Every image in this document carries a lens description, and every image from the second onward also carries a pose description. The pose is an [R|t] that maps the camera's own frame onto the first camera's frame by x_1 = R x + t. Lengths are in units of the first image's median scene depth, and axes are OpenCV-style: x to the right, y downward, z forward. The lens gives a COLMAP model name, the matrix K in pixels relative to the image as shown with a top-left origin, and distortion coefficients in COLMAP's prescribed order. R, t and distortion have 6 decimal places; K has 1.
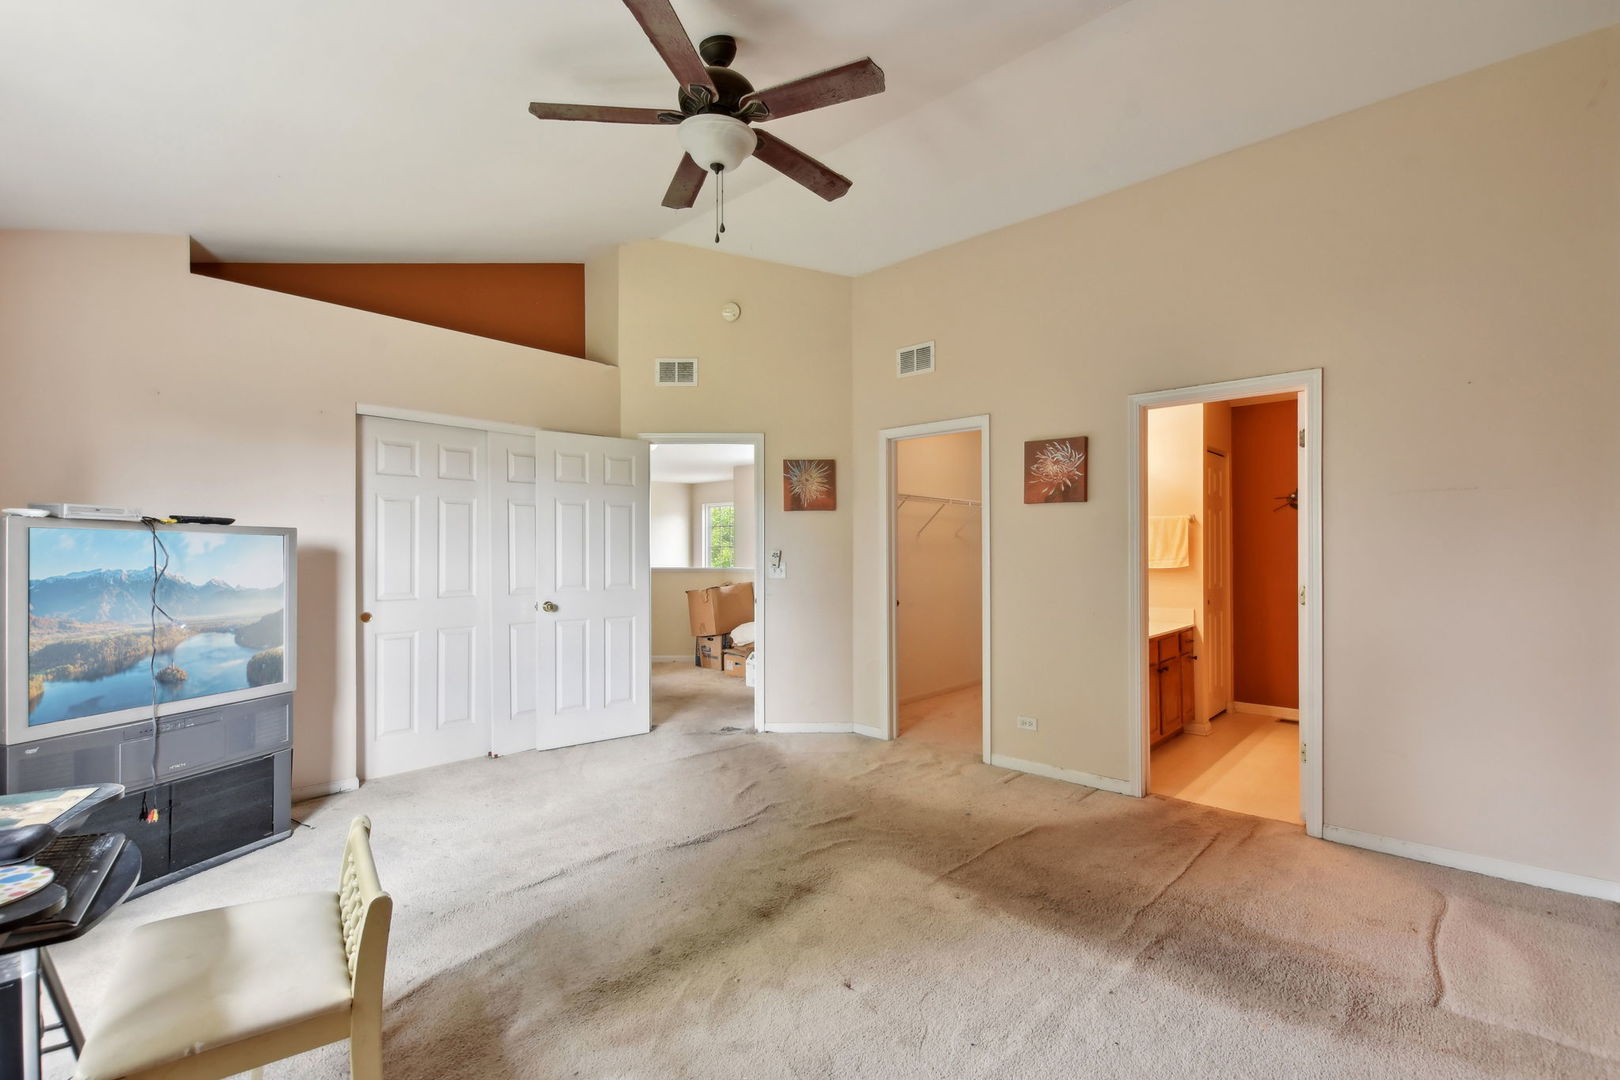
lens RADIAL K [[727.3, 0, 804.5], [0, 727.3, 550.2], [0, 0, 1]] dist [-0.000144, -0.000025]
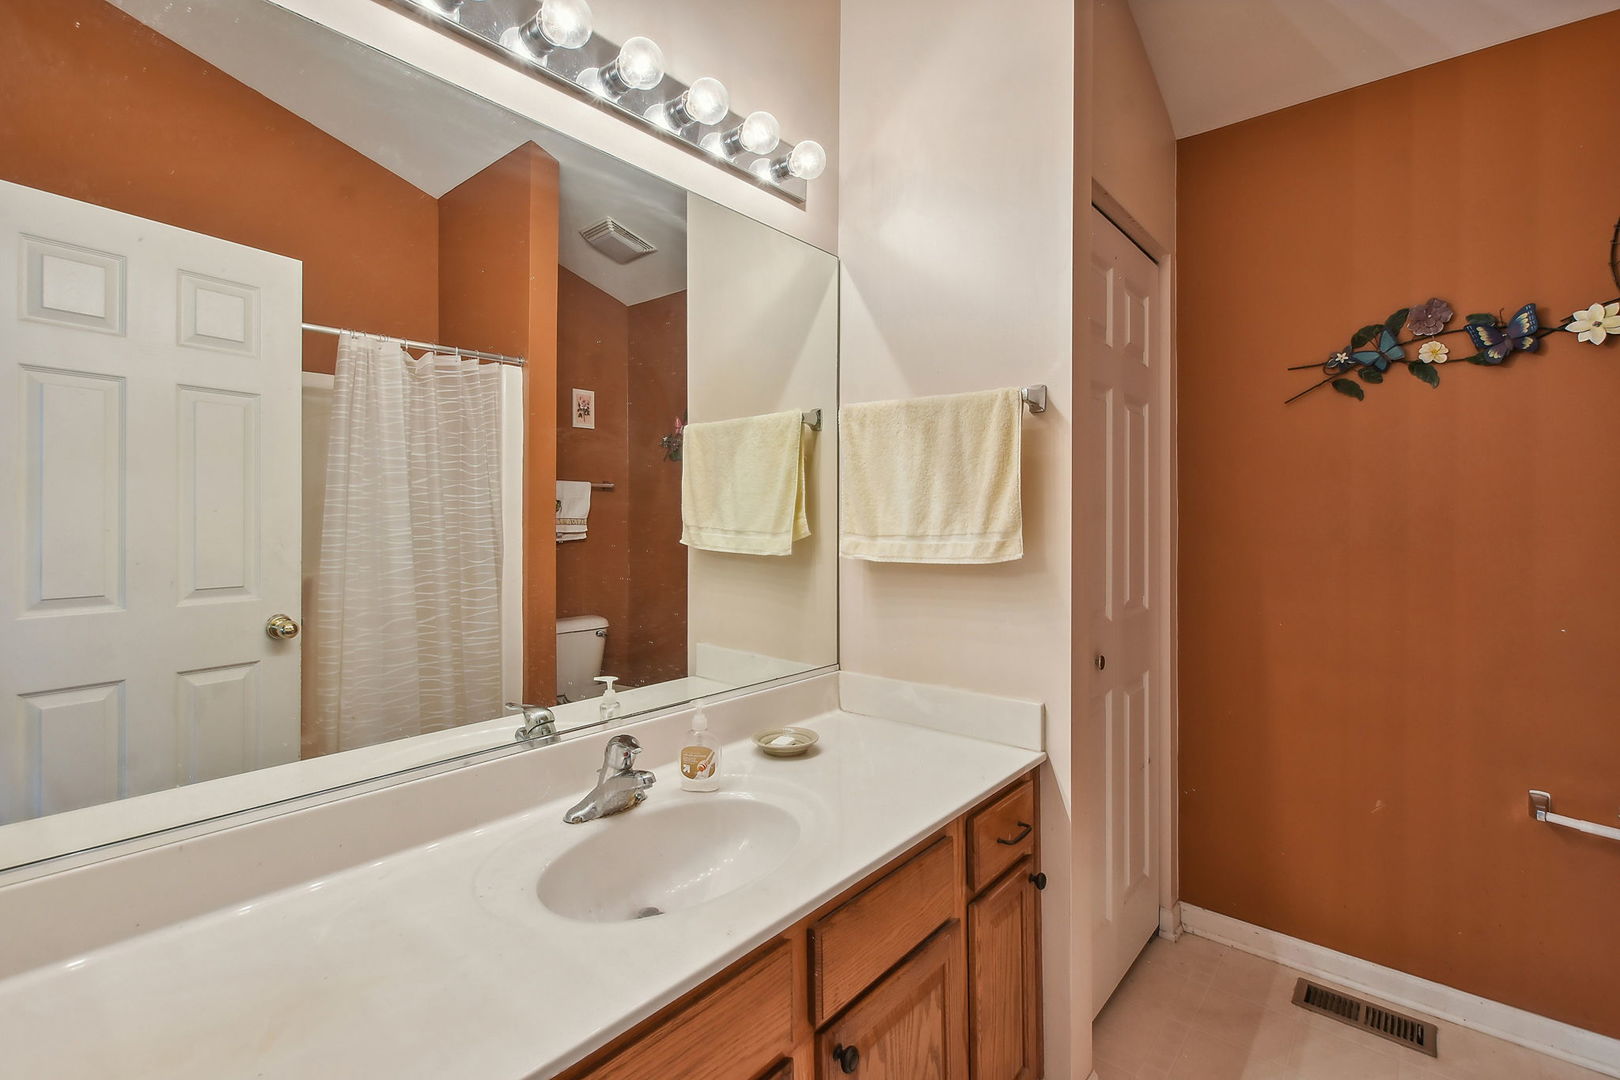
lens RADIAL K [[727.3, 0, 814.4], [0, 727.3, 528.5], [0, 0, 1]] dist [-0.000144, -0.000025]
pose [[0.998577, 0.002996, 0.053247, 0.426571], [-0.002983, 0.999996, -0.000318, 0.010116], [-0.053248, 0.000158, 0.998581, 0.708905]]
